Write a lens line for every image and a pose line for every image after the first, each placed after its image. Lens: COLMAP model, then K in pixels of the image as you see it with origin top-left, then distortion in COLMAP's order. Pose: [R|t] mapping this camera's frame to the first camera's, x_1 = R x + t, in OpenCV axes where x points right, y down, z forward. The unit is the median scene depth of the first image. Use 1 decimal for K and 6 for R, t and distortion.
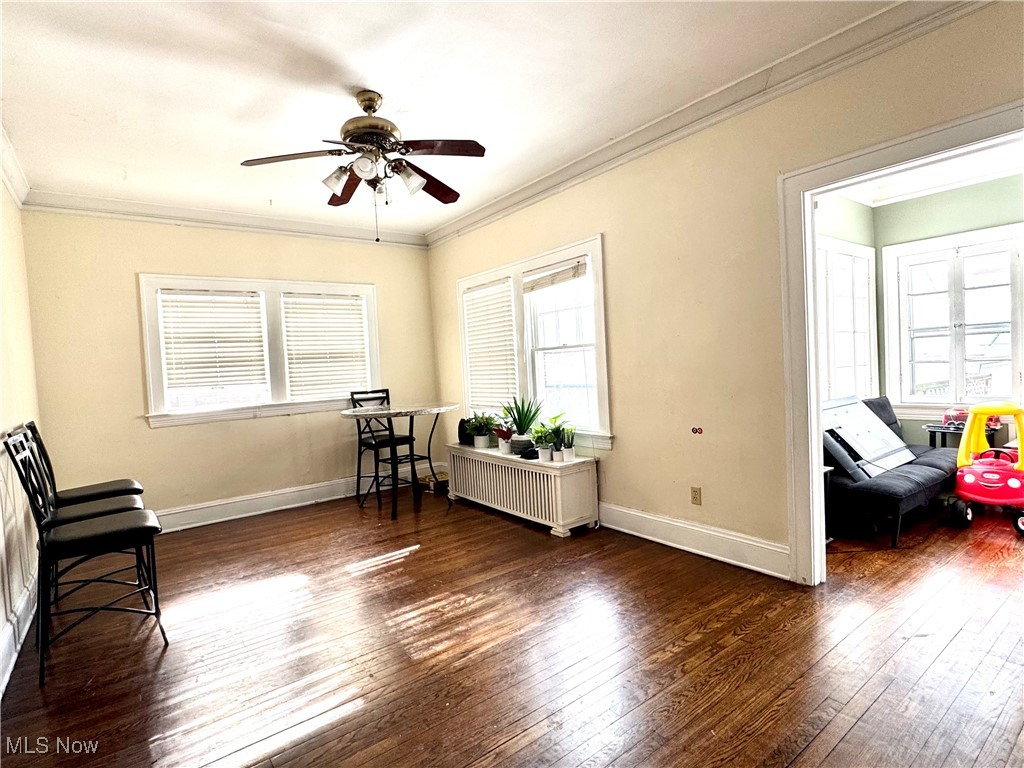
lens RADIAL K [[527.2, 0, 508.7], [0, 527.2, 383.1], [0, 0, 1]] dist [-0.000412, -0.000185]
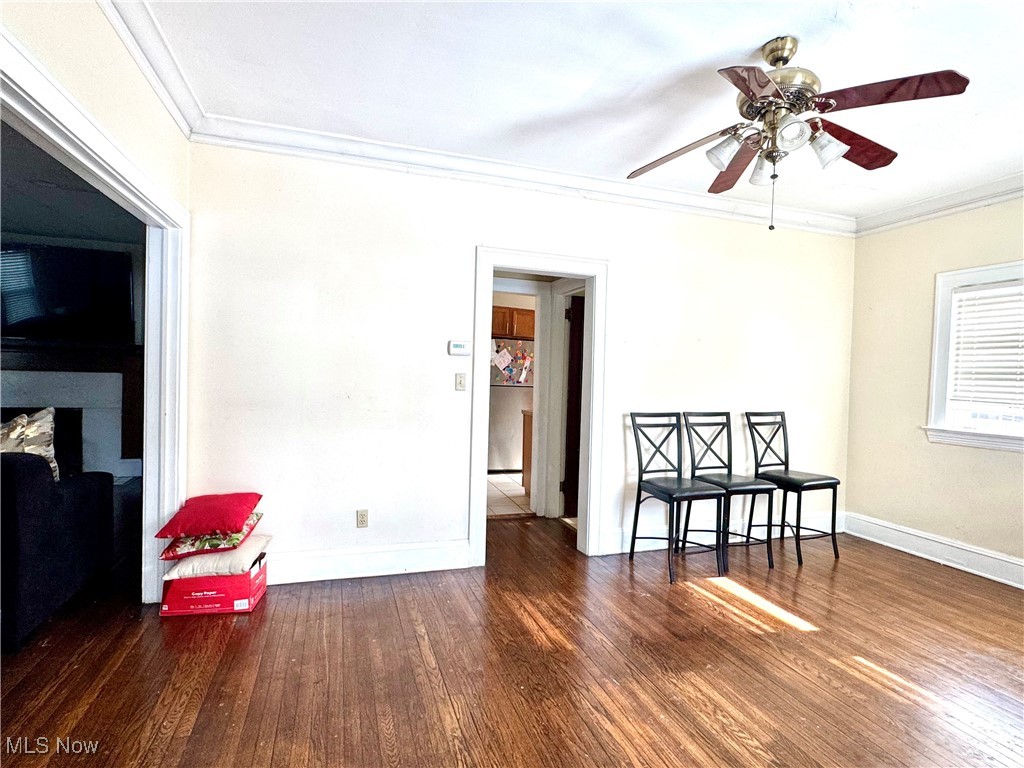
lens RADIAL K [[527.2, 0, 509.0], [0, 527.2, 384.9], [0, 0, 1]] dist [-0.000412, -0.000185]
pose [[-0.318940, 0.066772, -0.945420, 0.419141], [-0.048187, 0.995083, 0.086536, -0.057707], [0.946549, 0.073157, -0.314154, 0.589566]]
